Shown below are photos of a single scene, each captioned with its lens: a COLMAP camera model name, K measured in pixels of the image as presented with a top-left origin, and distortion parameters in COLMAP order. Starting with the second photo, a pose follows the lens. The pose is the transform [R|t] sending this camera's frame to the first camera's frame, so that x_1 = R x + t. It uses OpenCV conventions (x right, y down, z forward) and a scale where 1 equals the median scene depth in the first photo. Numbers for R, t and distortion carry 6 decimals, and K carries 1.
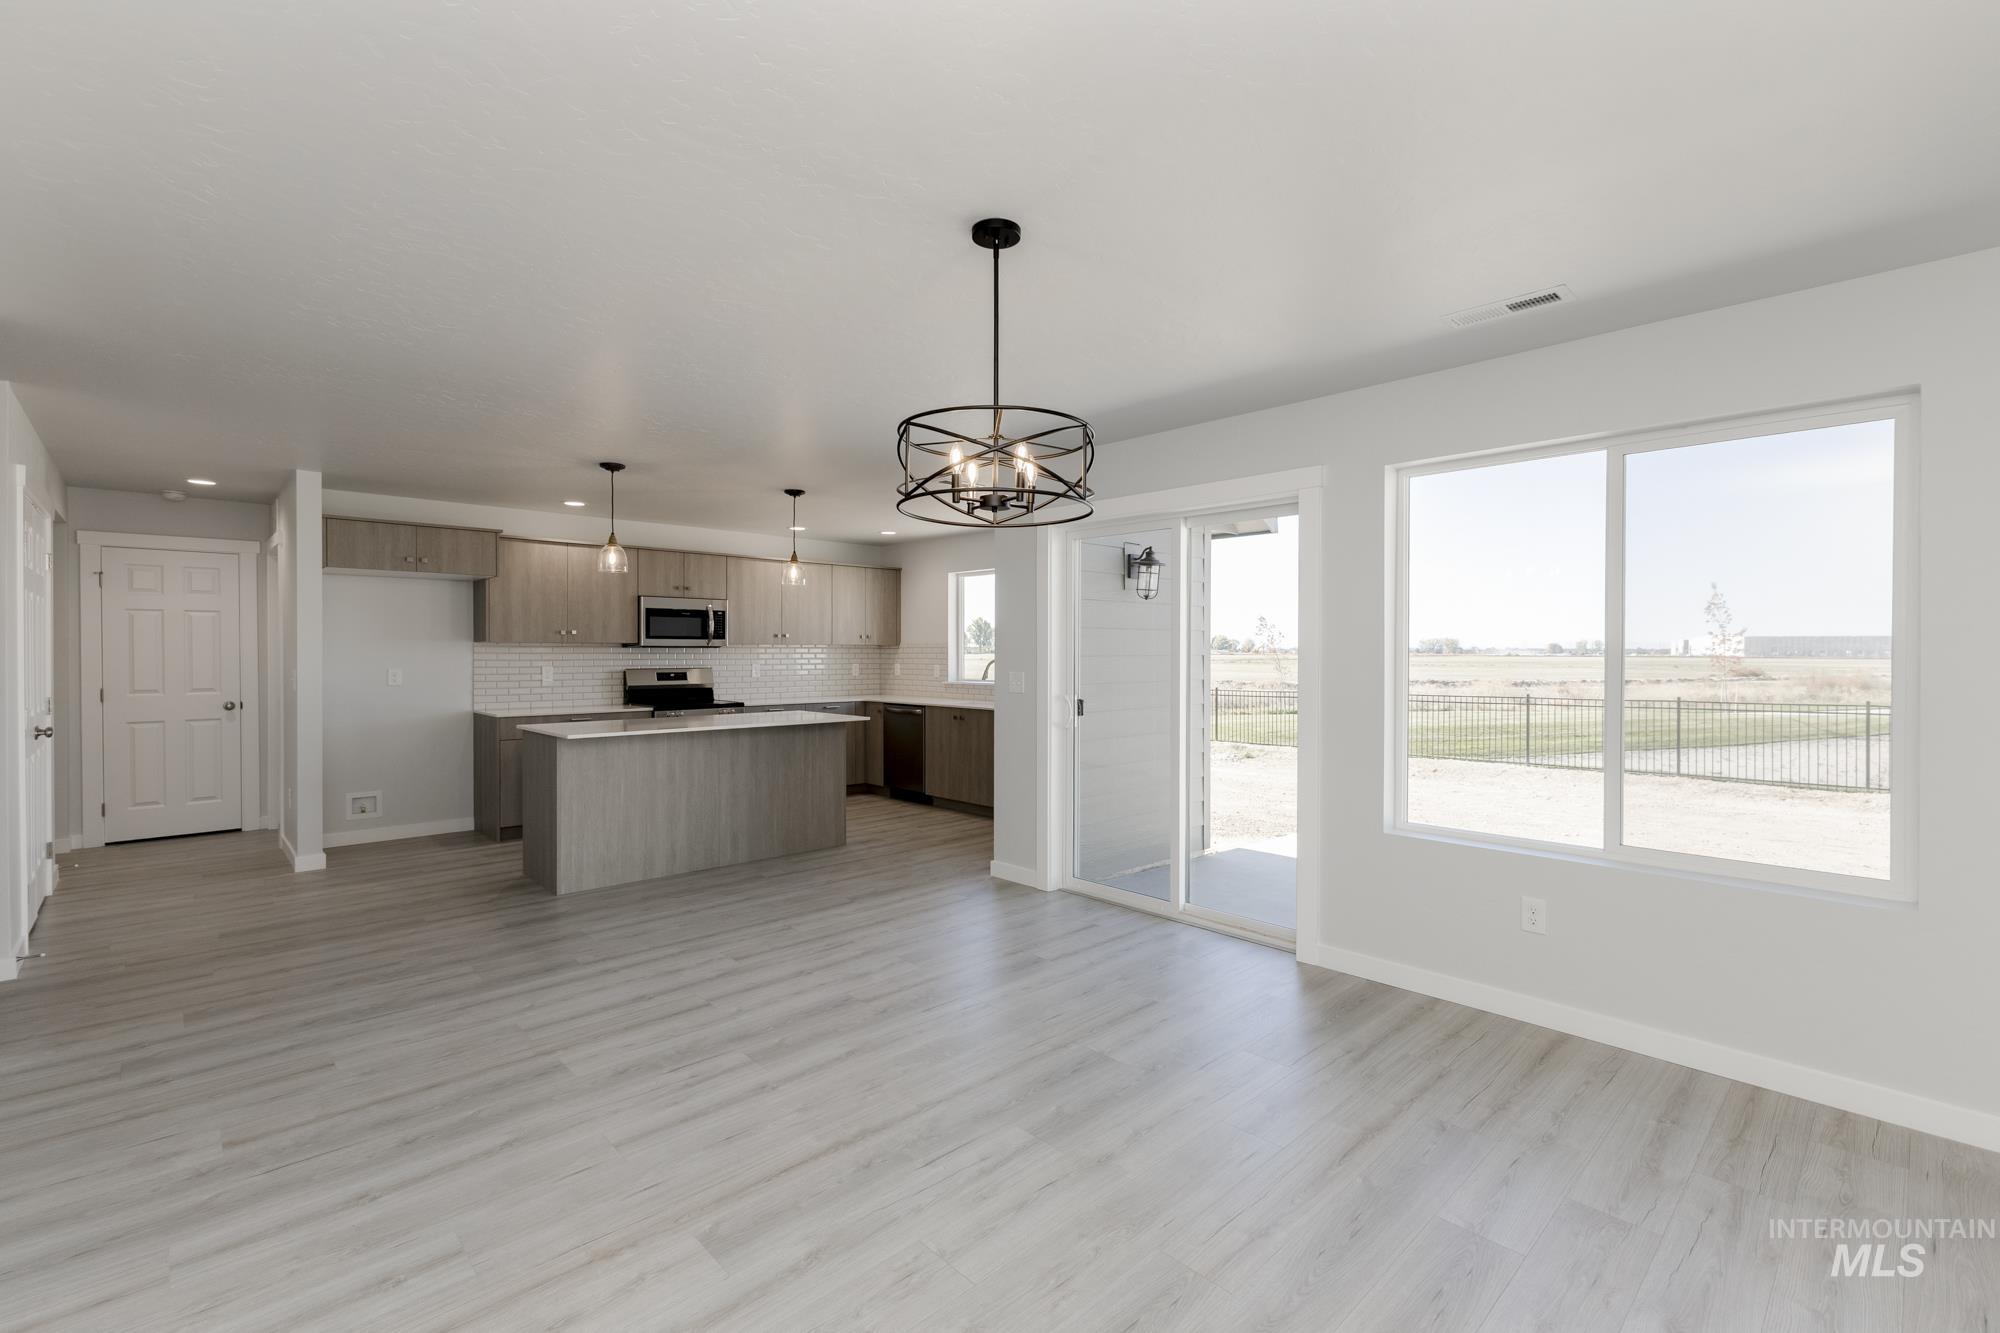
lens RADIAL K [[855.5, 0, 1006.6], [0, 855.5, 673.2], [0, 0, 1]] dist [0.013094, 0.000168]
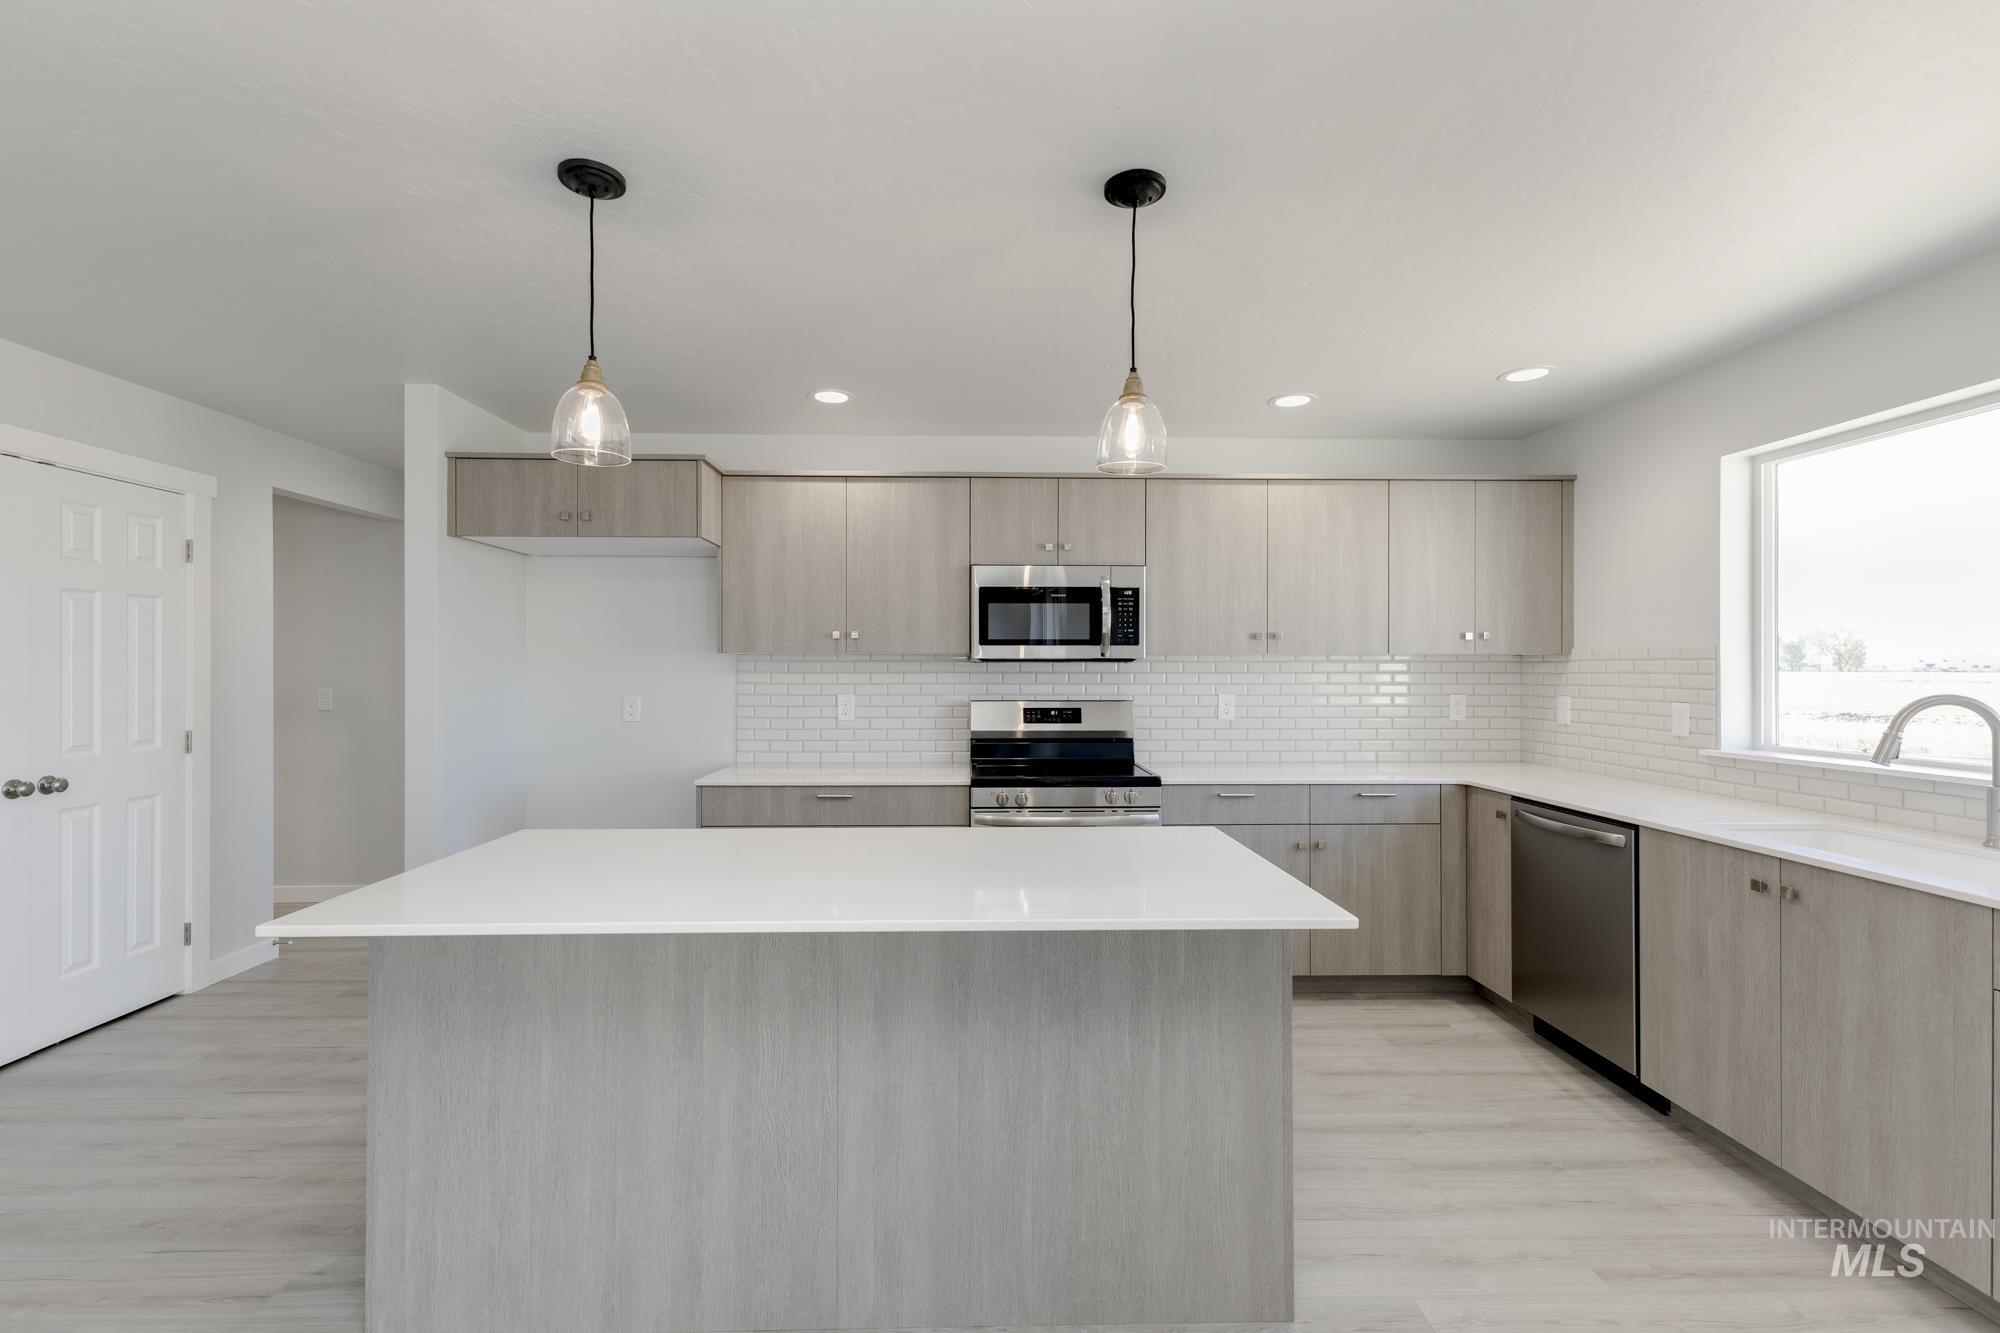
lens RADIAL K [[855.5, 0, 1006.6], [0, 855.5, 673.2], [0, 0, 1]] dist [0.013094, 0.000168]
pose [[0.736247, -0.000547, -0.676713, -0.049303], [-0.015815, 0.999713, -0.018015, -0.013211], [0.676528, 0.023966, 0.736027, 0.593742]]
